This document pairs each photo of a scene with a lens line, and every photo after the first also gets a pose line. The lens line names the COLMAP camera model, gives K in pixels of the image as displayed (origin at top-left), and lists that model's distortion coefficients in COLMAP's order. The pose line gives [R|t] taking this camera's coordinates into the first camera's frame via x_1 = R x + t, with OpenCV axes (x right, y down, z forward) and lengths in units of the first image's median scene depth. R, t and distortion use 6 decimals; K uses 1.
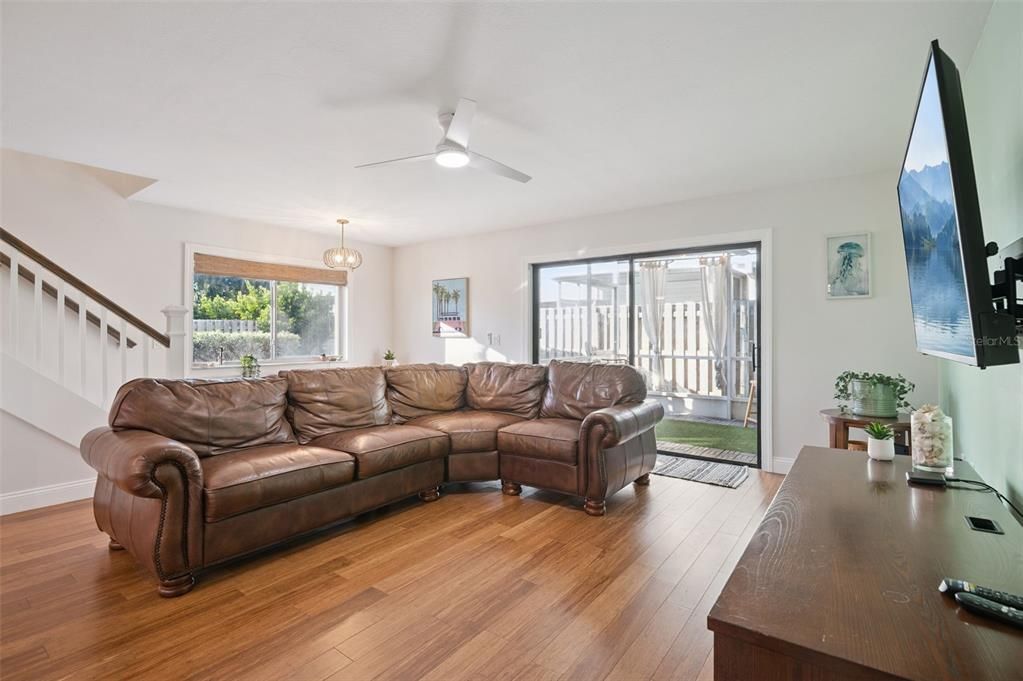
lens RADIAL K [[477.2, 0, 511.5], [0, 477.2, 340.5], [0, 0, 1]] dist [0.000658, -0.001155]
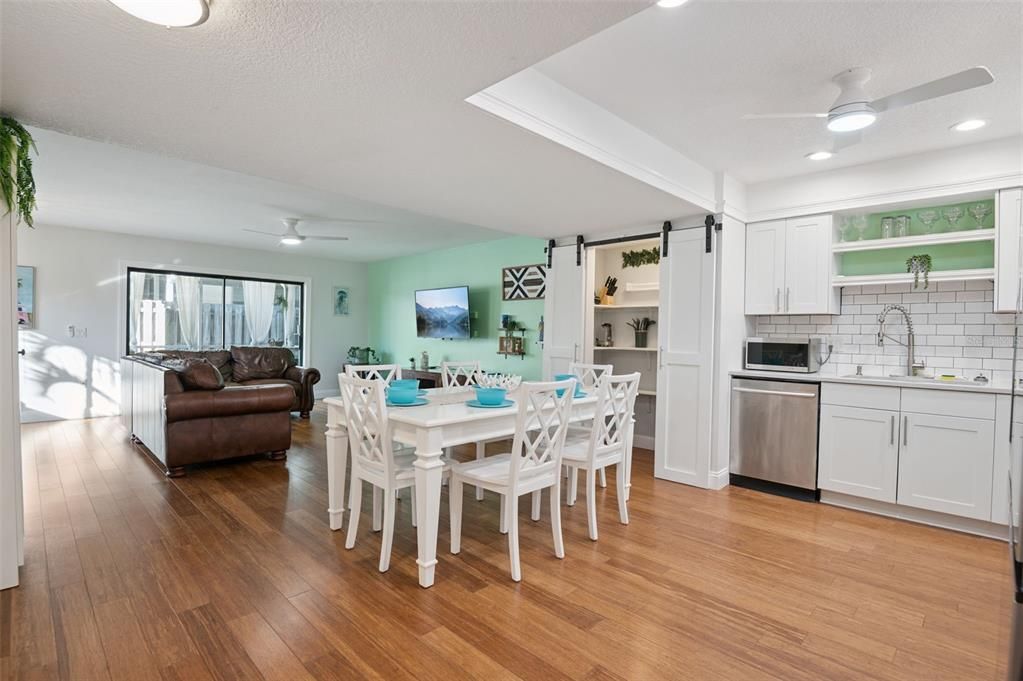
lens RADIAL K [[494.3, 0, 511.5], [0, 494.3, 340.5], [0, 0, 1]] dist [-0.000540, -0.000290]
pose [[0.141724, -0.013070, 0.989820, -1.447861], [-0.009265, 0.999852, 0.014529, -0.012908], [-0.989863, -0.011230, 0.141582, -0.111234]]
